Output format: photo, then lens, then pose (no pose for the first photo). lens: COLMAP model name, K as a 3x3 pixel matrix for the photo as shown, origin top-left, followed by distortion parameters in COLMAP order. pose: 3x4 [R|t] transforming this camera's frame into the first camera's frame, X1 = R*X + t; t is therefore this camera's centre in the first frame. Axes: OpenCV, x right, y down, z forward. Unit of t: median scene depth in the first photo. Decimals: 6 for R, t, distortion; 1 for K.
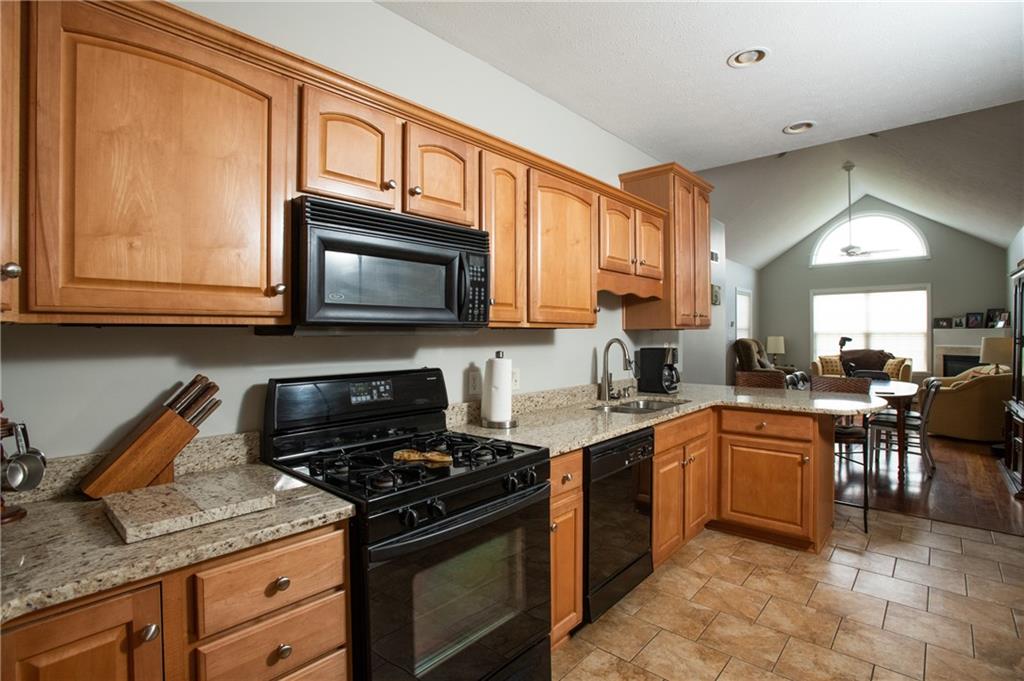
lens RADIAL K [[499.0, 0, 503.1], [0, 499.0, 336.0], [0, 0, 1]] dist [-0.063462, 0.022821]
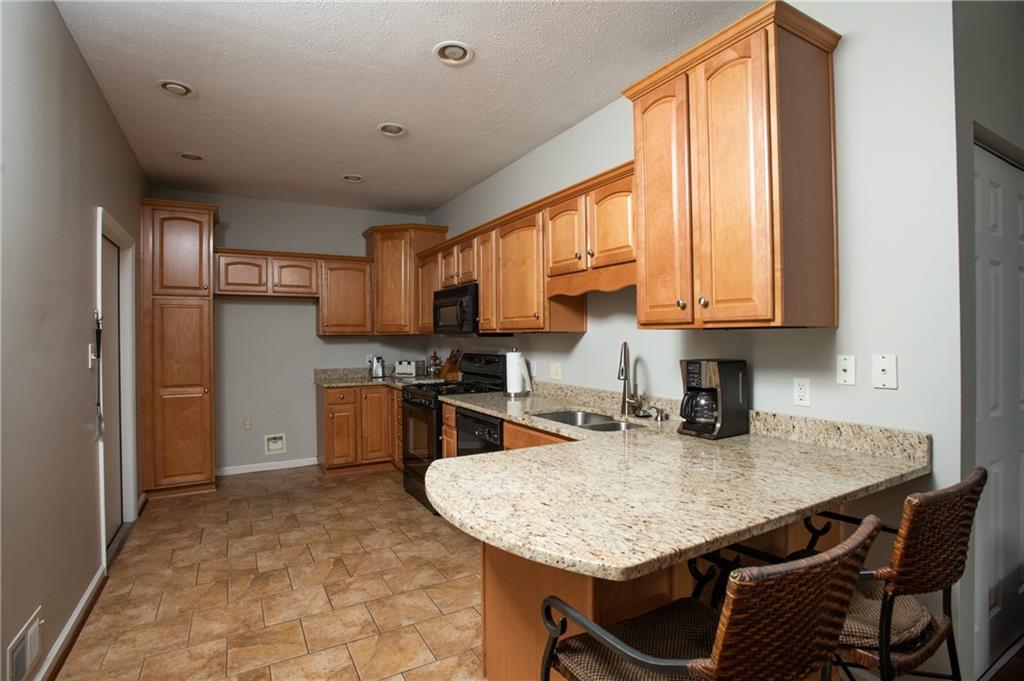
lens RADIAL K [[499.0, 0, 507.5], [0, 499.0, 334.6], [0, 0, 1]] dist [-0.063462, 0.022821]
pose [[-0.317845, 0.001883, -0.948141, 1.580733], [0.001146, 0.999998, 0.001602, -0.013257], [0.948142, -0.000577, -0.317846, 1.584232]]
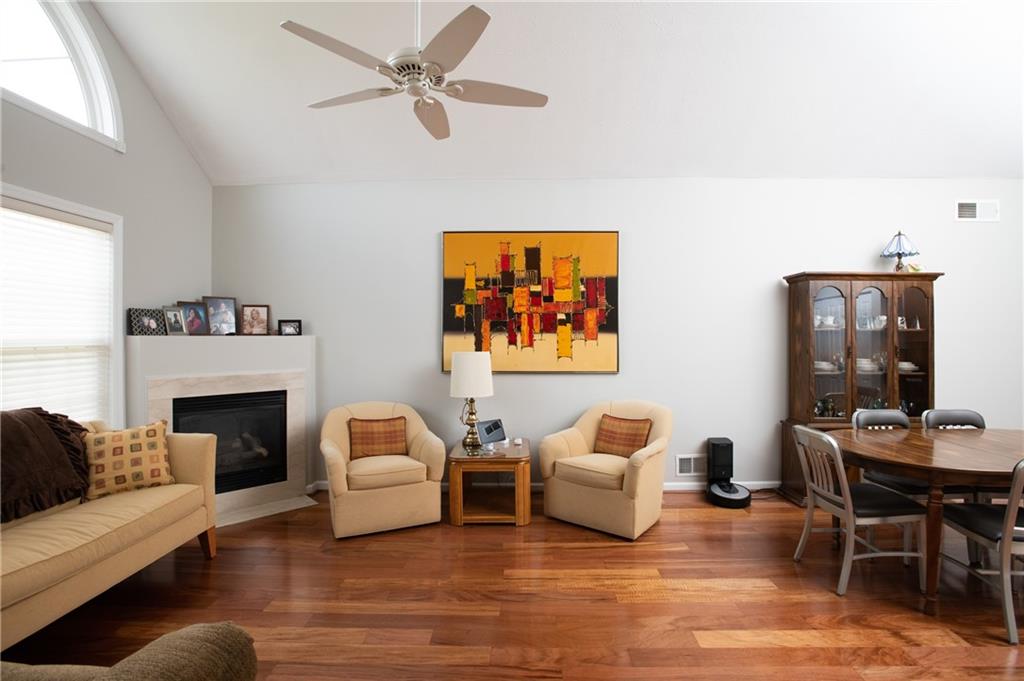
lens RADIAL K [[499.0, 0, 508.6], [0, 499.0, 336.0], [0, 0, 1]] dist [-0.063462, 0.022821]
pose [[-0.650393, 0.002377, 0.759594, 1.626273], [0.009413, 0.999944, 0.004931, -0.055412], [-0.759539, 0.010357, -0.650379, 4.137387]]
